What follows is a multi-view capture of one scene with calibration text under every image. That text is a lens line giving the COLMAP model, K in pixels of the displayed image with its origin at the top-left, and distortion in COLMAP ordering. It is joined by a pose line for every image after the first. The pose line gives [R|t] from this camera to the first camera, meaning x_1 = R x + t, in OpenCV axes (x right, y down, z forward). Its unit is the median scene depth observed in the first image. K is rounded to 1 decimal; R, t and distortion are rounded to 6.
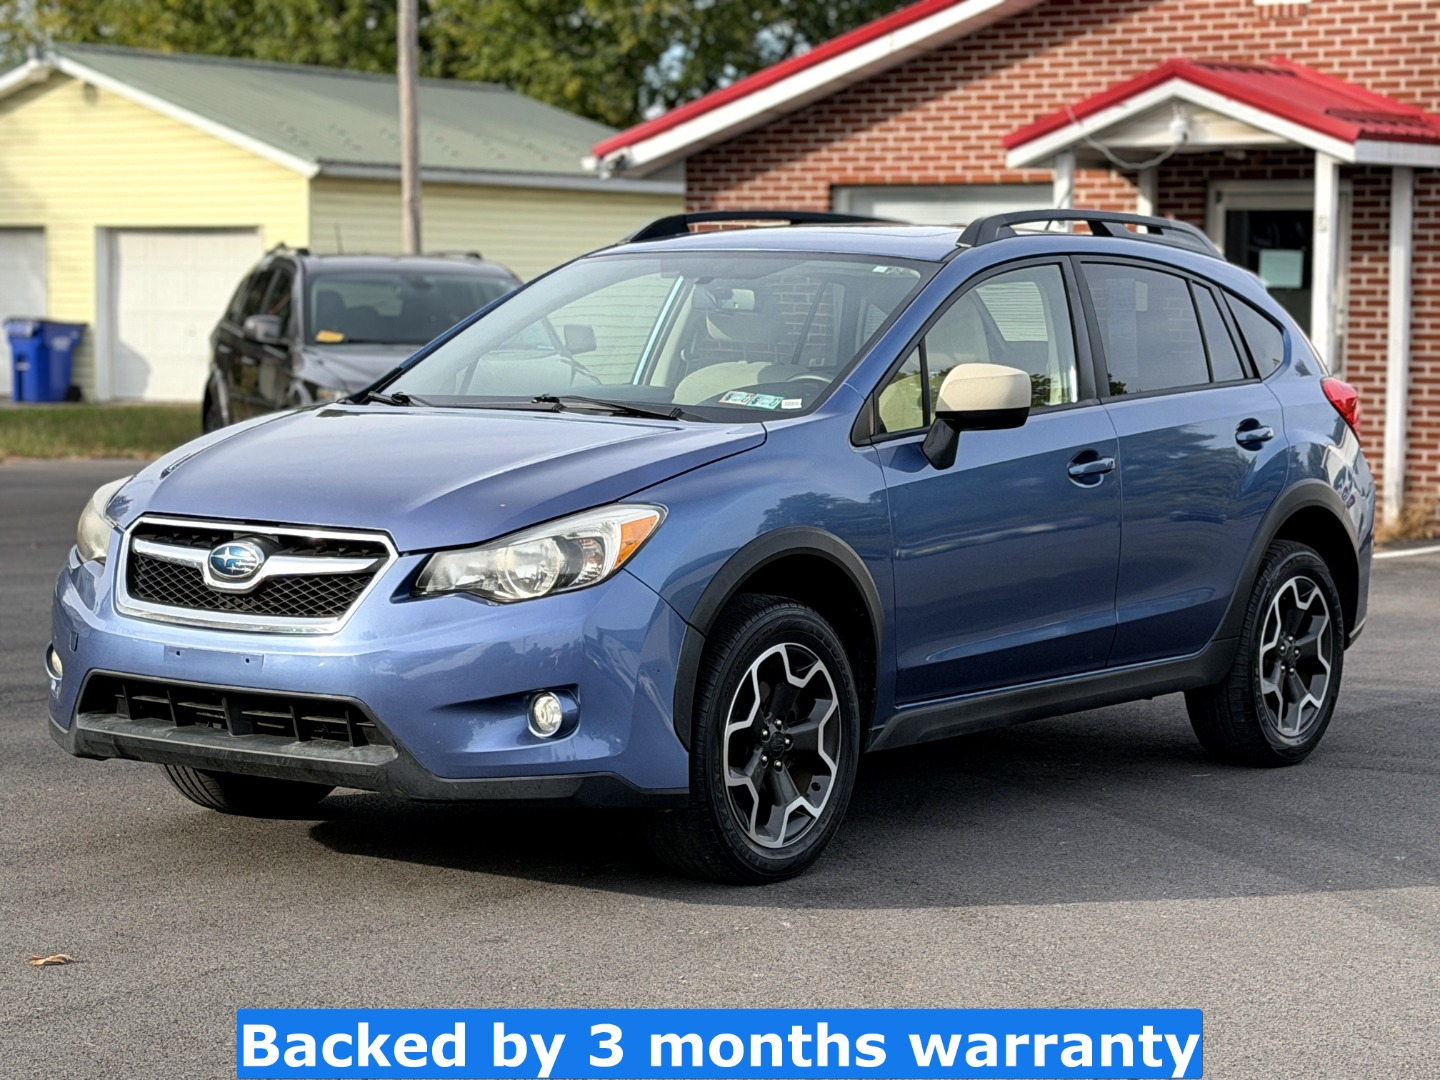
lens RADIAL K [[3220.0, 0, 717.6], [0, 3220.0, 540.4], [0, 0, 1]] dist [0.187700, 0.000000]
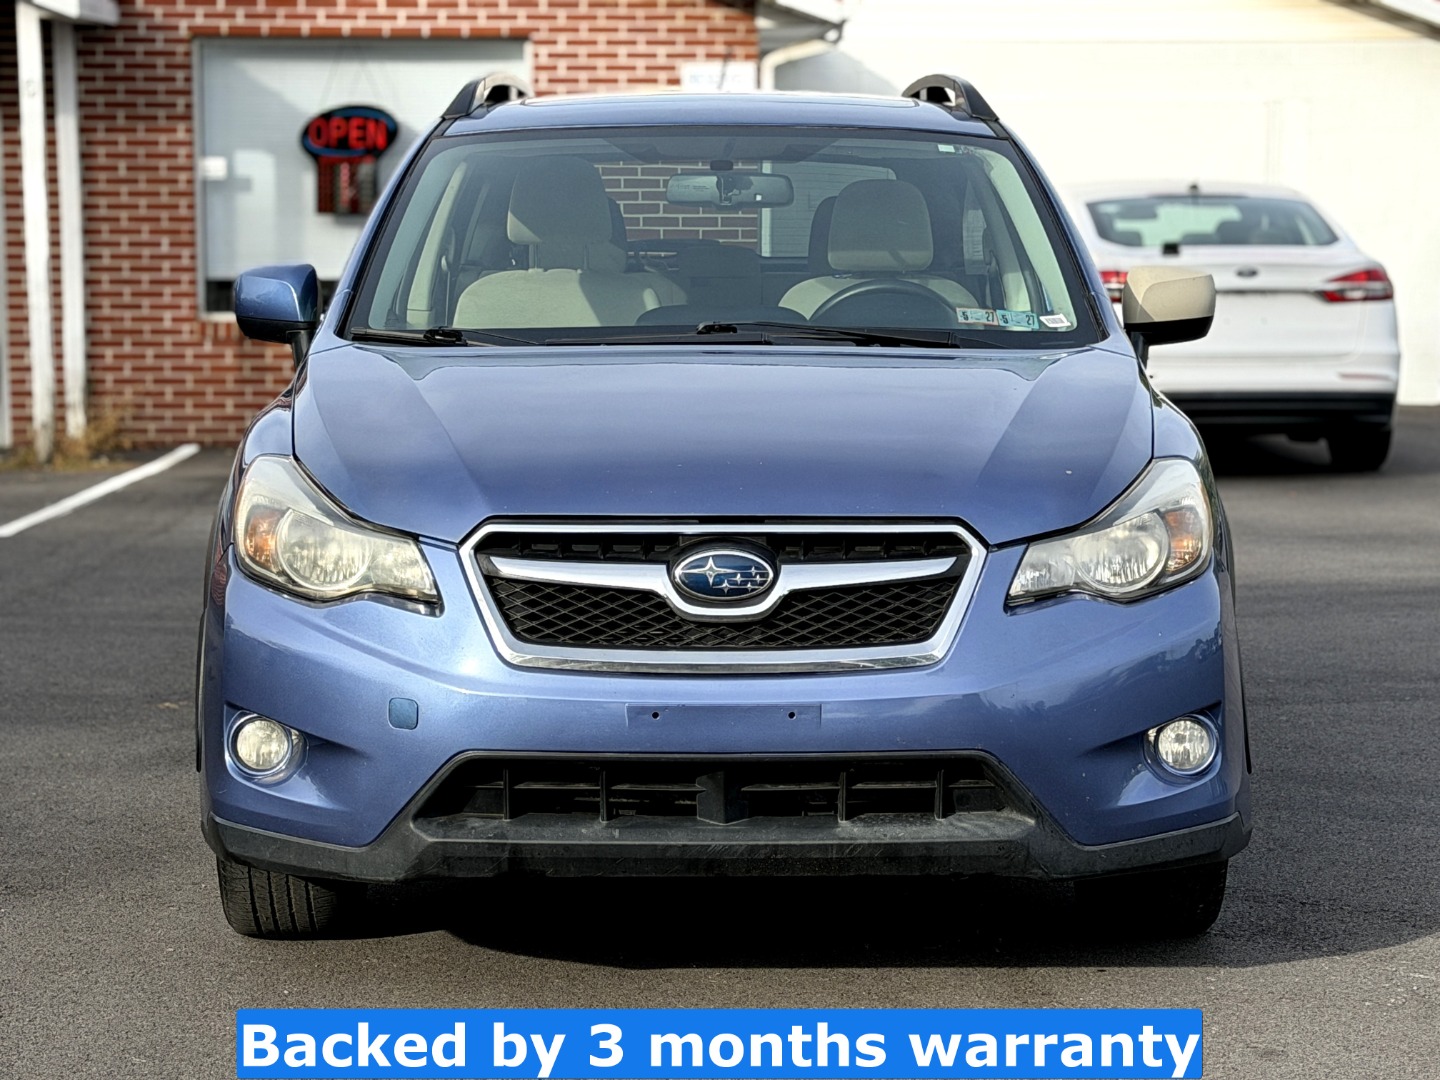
lens RADIAL K [[3492.4, 0, 720.2], [0, 3492.4, 540.3], [0, 0, 1]] dist [0.167318, 0.000000]
pose [[0.808216, -0.077089, 0.583819, -0.475141], [0.059021, 0.997007, 0.049941, -0.031560], [-0.585921, -0.005905, 0.810347, 0.308234]]
